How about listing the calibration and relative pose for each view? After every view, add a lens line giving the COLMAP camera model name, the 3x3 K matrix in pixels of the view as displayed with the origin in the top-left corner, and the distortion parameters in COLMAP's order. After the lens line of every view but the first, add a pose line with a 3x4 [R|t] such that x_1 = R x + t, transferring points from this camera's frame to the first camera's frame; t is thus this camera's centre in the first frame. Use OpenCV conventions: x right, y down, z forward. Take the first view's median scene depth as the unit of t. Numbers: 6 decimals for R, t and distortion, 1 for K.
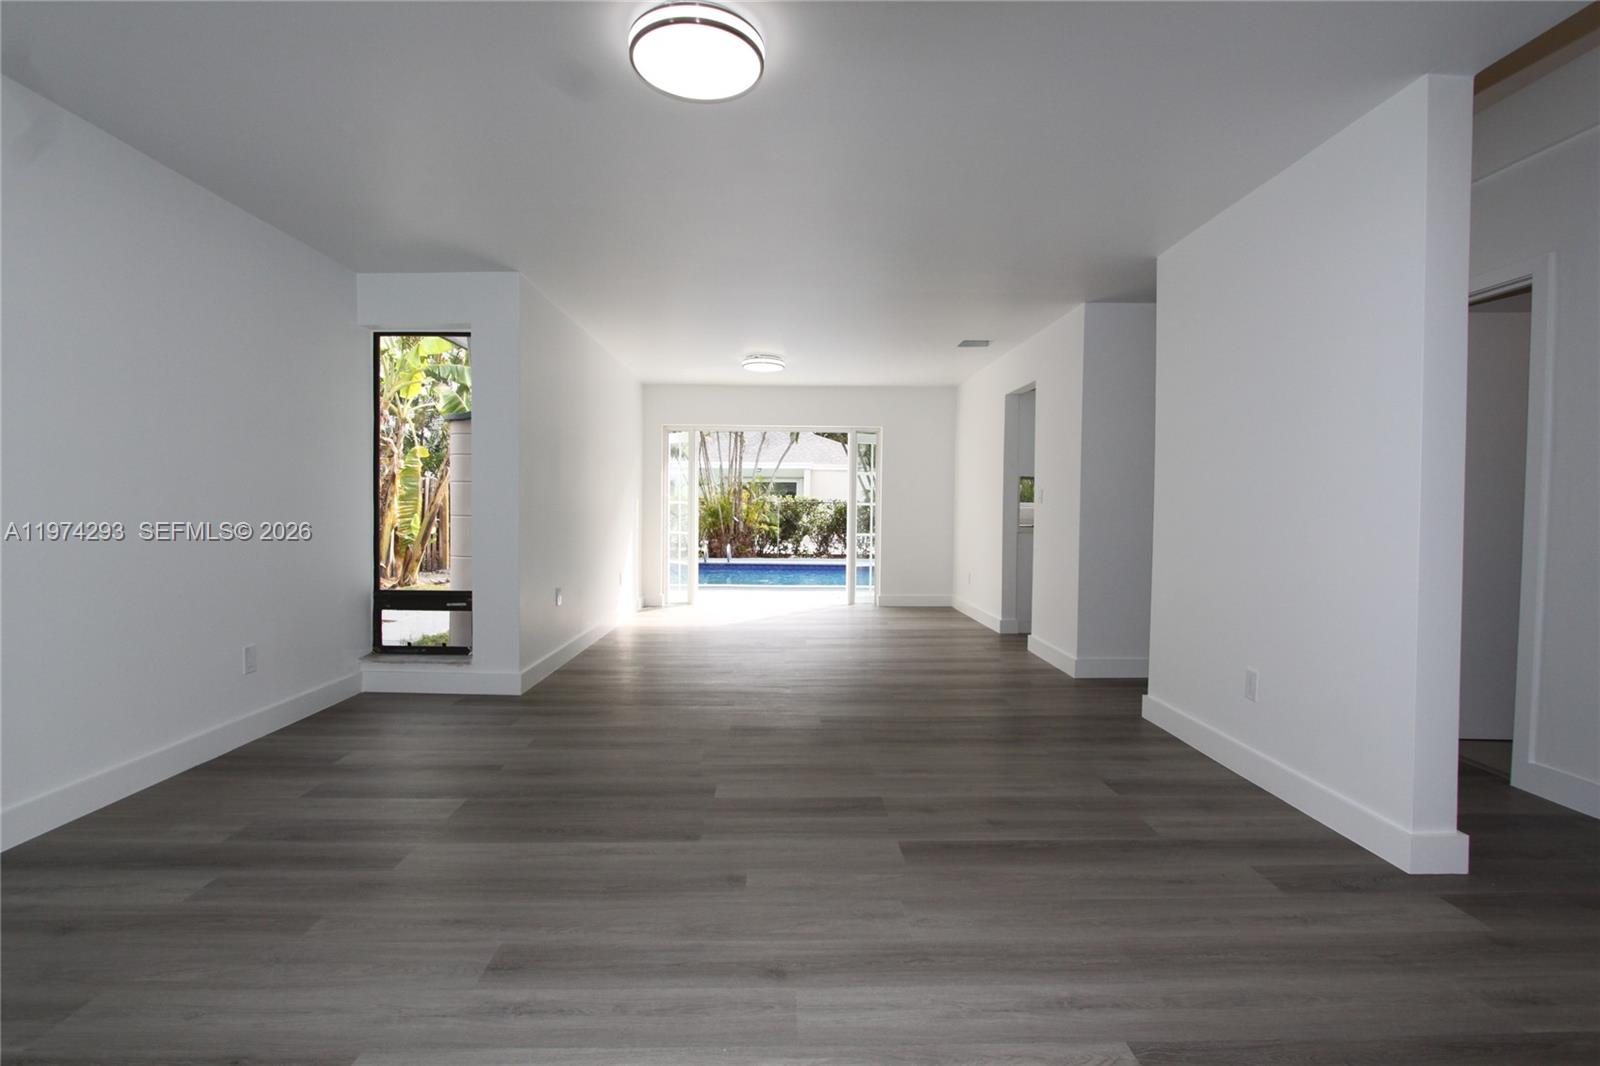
lens RADIAL K [[736.8, 0, 791.1], [0, 736.8, 525.7], [0, 0, 1]] dist [-0.013811, 0.000924]
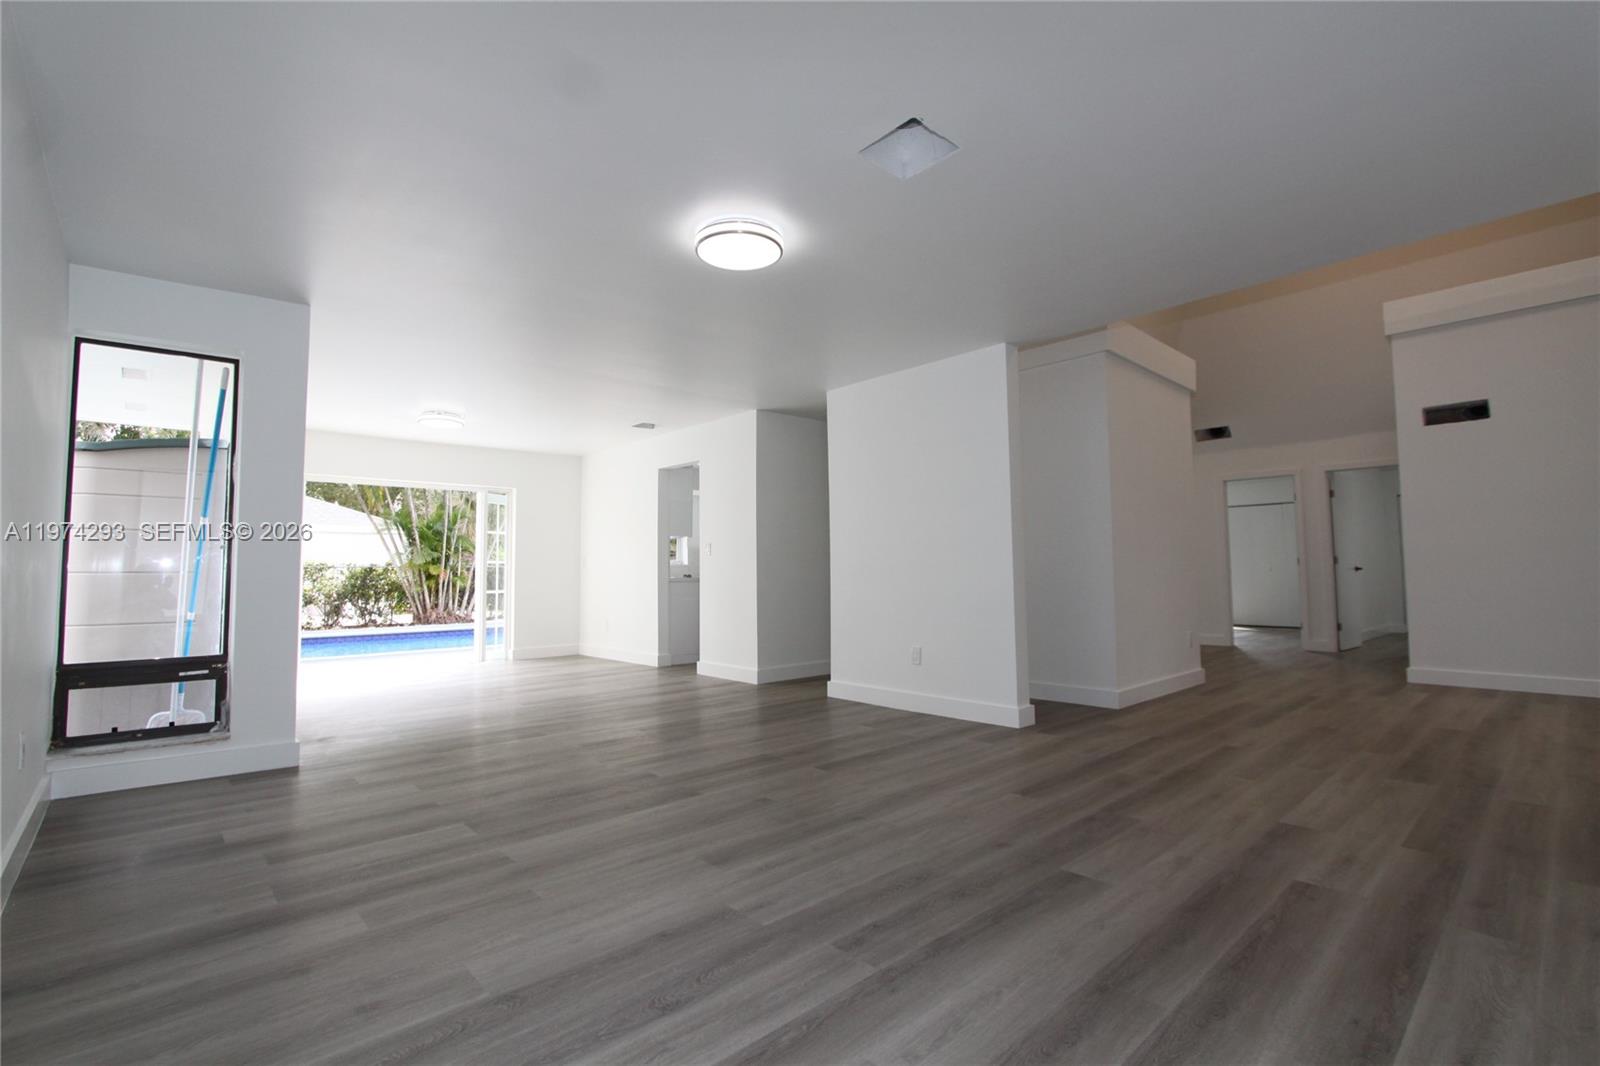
lens RADIAL K [[736.8, 0, 791.1], [0, 736.8, 525.7], [0, 0, 1]] dist [-0.013811, 0.000924]
pose [[0.756067, 0.025355, 0.654003, -0.484583], [0.034495, 0.996317, -0.078504, 0.028504], [-0.653585, 0.081915, 0.752407, -0.083271]]
